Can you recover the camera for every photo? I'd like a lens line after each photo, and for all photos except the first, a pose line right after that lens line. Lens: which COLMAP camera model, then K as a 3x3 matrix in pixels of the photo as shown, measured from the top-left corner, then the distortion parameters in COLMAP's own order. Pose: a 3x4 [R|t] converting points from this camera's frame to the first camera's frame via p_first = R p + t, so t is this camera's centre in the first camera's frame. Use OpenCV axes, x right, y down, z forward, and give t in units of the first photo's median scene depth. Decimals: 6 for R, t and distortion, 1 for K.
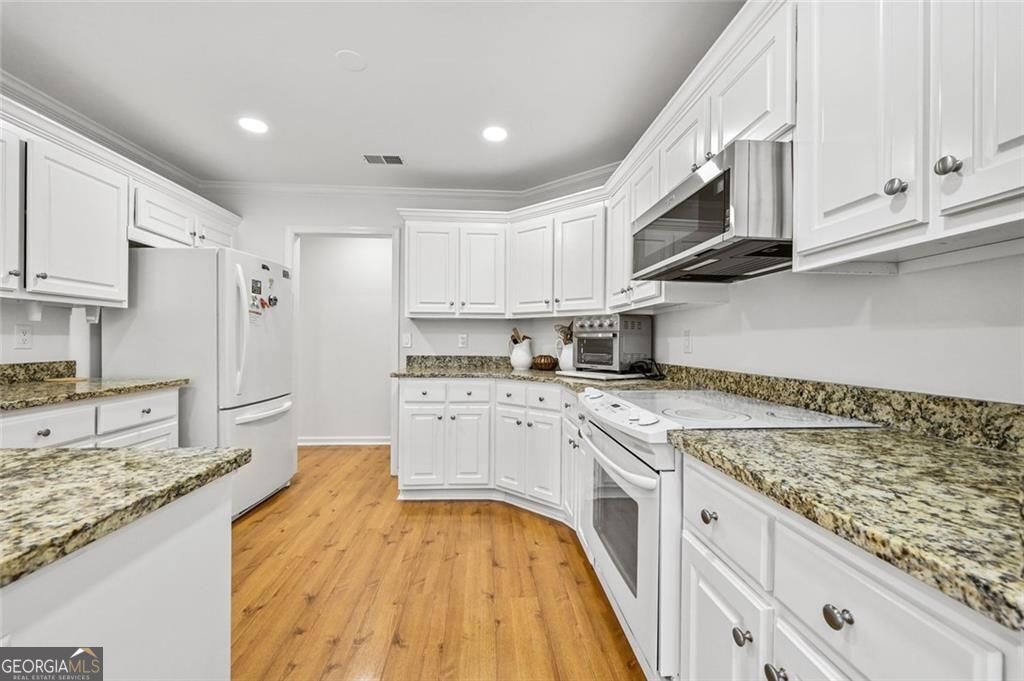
lens RADIAL K [[409.0, 0, 510.8], [0, 409.0, 341.9], [0, 0, 1]] dist [-0.002034, 0.000283]
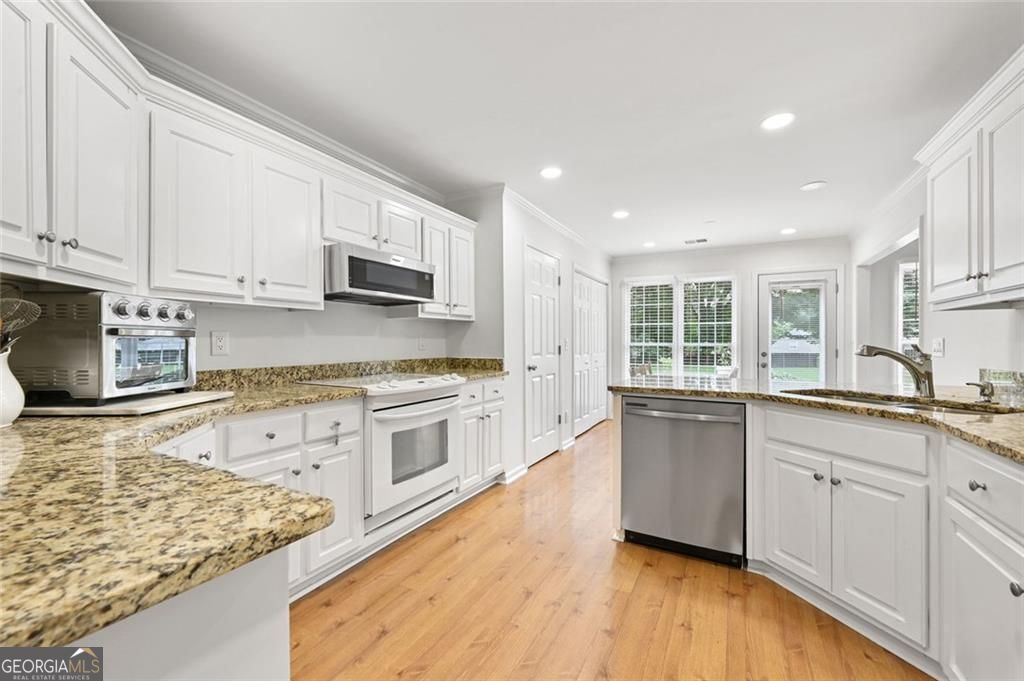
lens RADIAL K [[409.0, 0, 512.1], [0, 409.0, 344.2], [0, 0, 1]] dist [-0.002034, 0.000283]
pose [[-0.843958, -0.009709, 0.536321, -0.644456], [-0.006038, 0.999945, 0.008600, -0.010154], [-0.536375, 0.004019, -0.843970, 1.497076]]
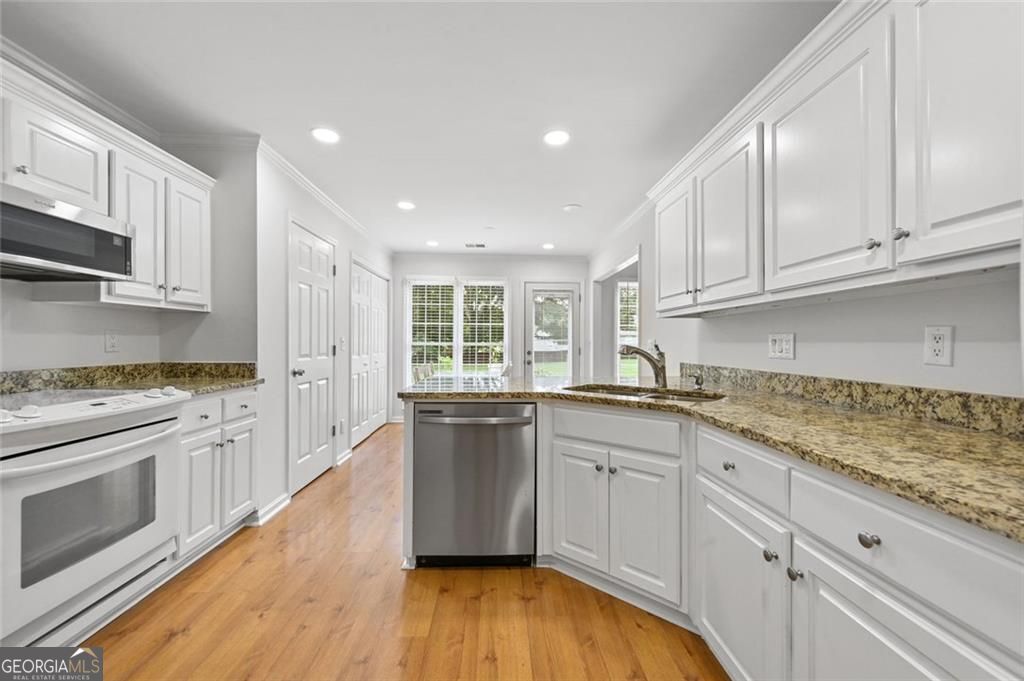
lens RADIAL K [[409.0, 0, 514.9], [0, 409.0, 339.8], [0, 0, 1]] dist [-0.002034, 0.000283]
pose [[-0.999511, -0.010641, 0.029388, -0.568531], [-0.010806, 0.999927, -0.005454, -0.009689], [-0.029328, -0.005769, -0.999553, 1.365991]]
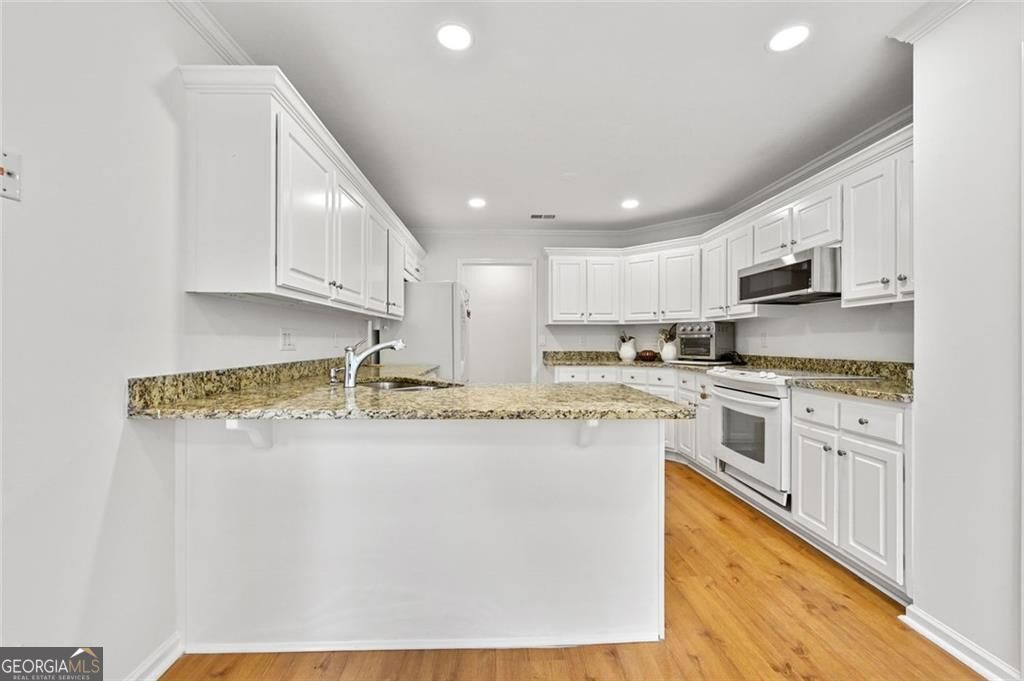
lens RADIAL K [[409.0, 0, 511.7], [0, 409.0, 338.4], [0, 0, 1]] dist [-0.002034, 0.000283]
pose [[0.999367, -0.004475, -0.035288, -0.509536], [0.004235, 0.999967, -0.006862, -0.000320], [0.035318, 0.006708, 0.999354, -0.637230]]
